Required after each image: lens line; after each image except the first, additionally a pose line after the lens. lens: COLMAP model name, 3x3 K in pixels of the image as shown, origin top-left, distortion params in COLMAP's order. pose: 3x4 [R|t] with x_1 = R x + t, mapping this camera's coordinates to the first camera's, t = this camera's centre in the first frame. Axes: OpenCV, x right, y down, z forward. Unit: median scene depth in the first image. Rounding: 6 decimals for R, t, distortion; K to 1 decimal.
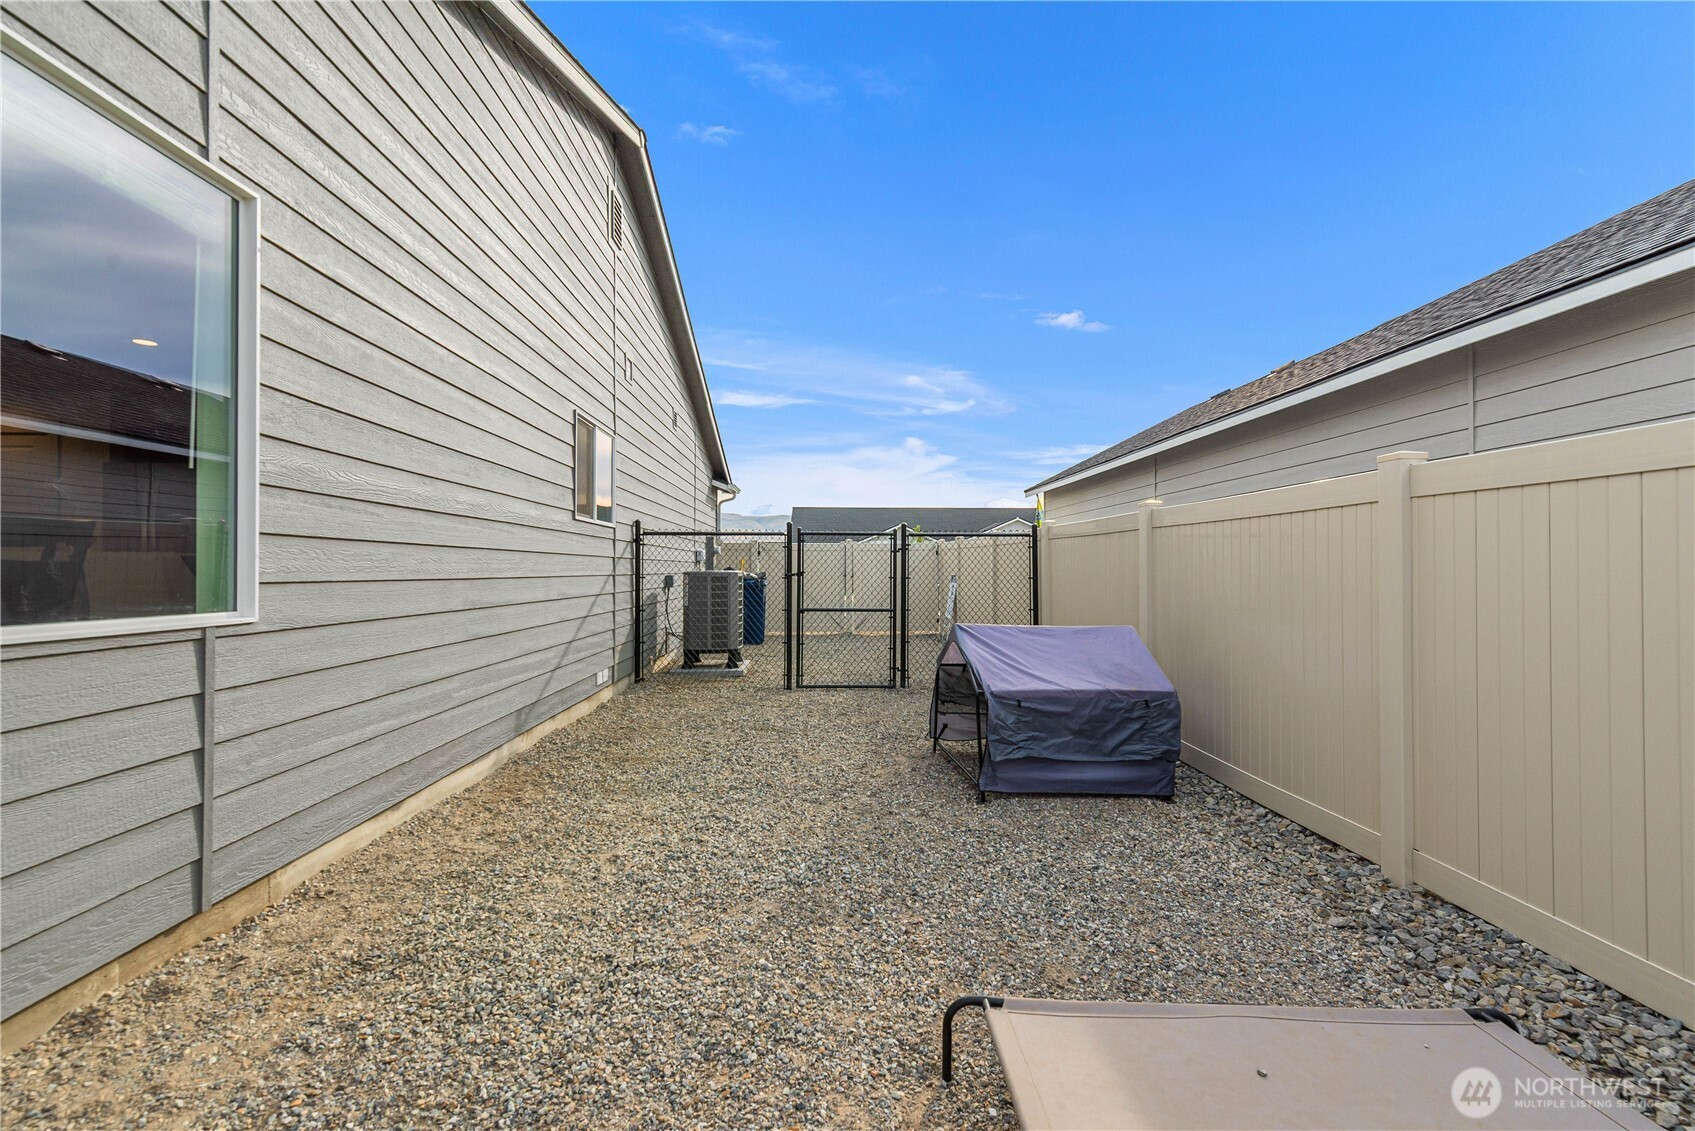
lens RADIAL K [[751.2, 0, 858.0], [0, 751.2, 565.6], [0, 0, 1]] dist [0.000931, -0.000064]
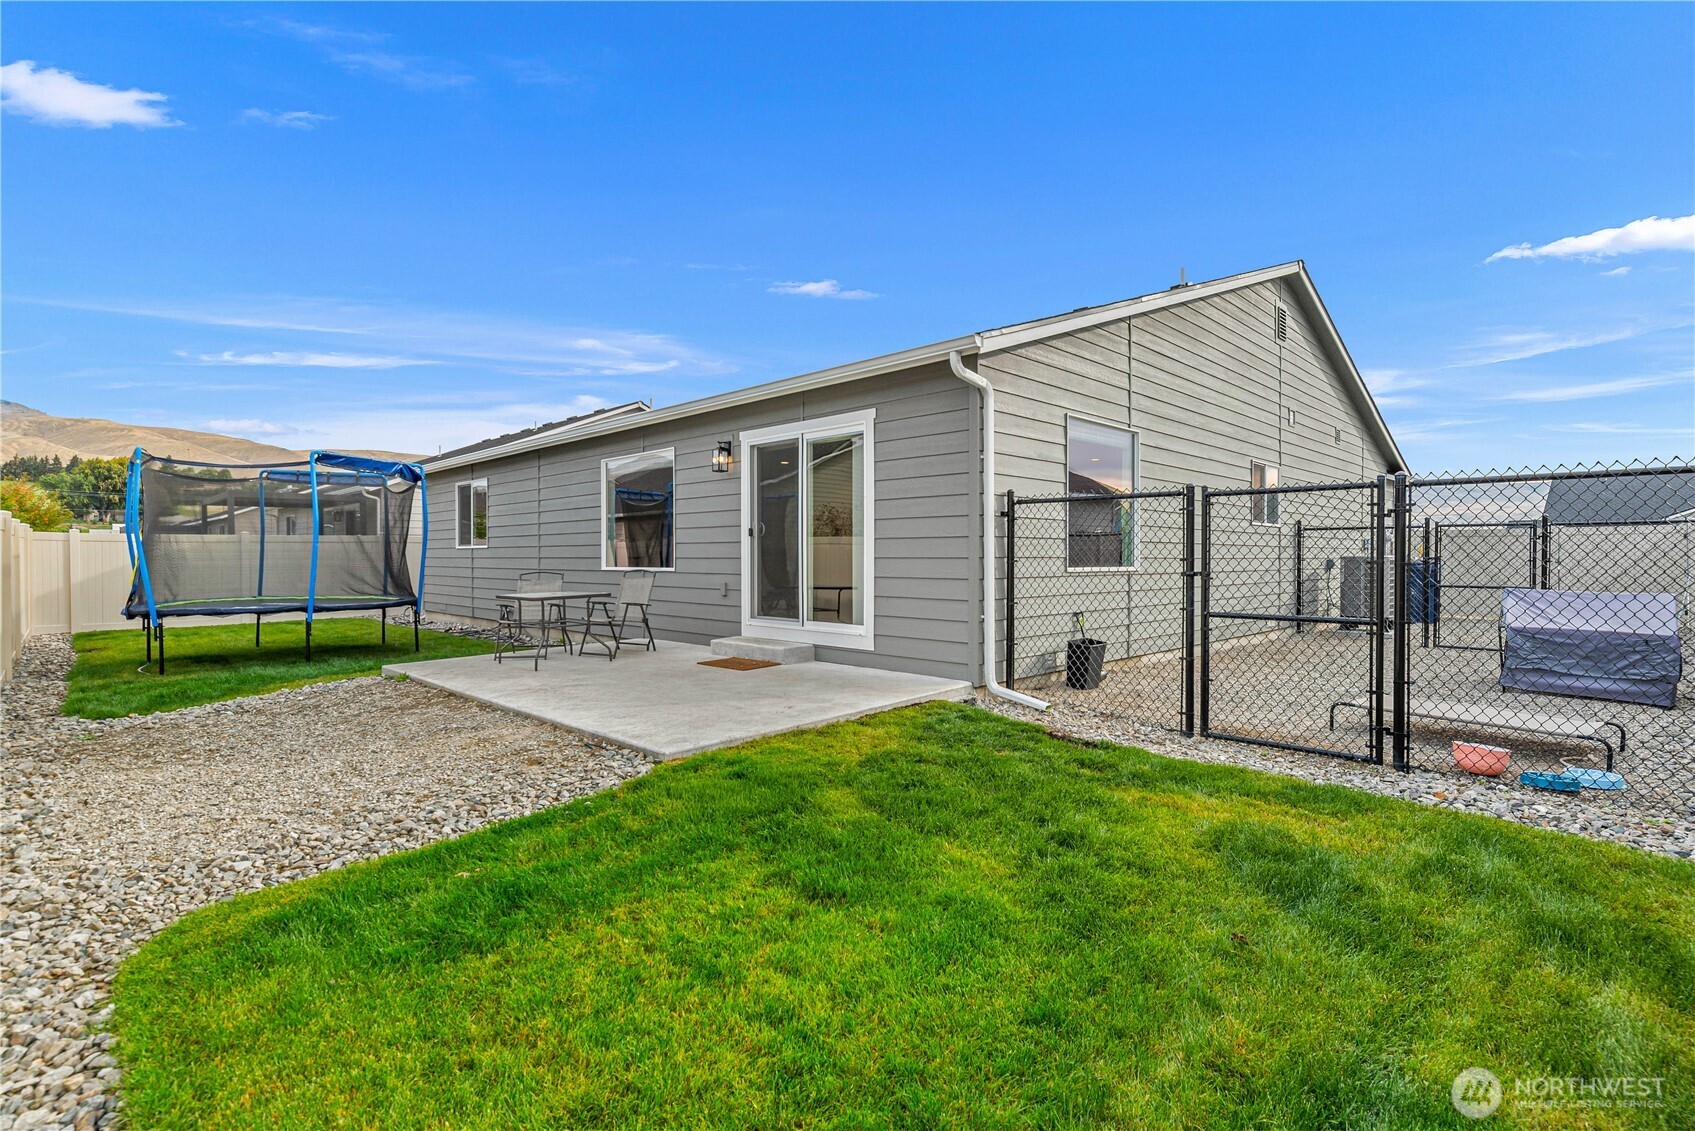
lens RADIAL K [[789.9, 0, 869.3], [0, 789.9, 571.3], [0, 0, 1]] dist [0.000861, 0.000053]
pose [[0.681344, 0.012074, -0.731863, 0.254105], [0.004568, 0.999774, 0.020746, 0.001822], [0.731949, -0.017478, 0.681136, -0.631689]]
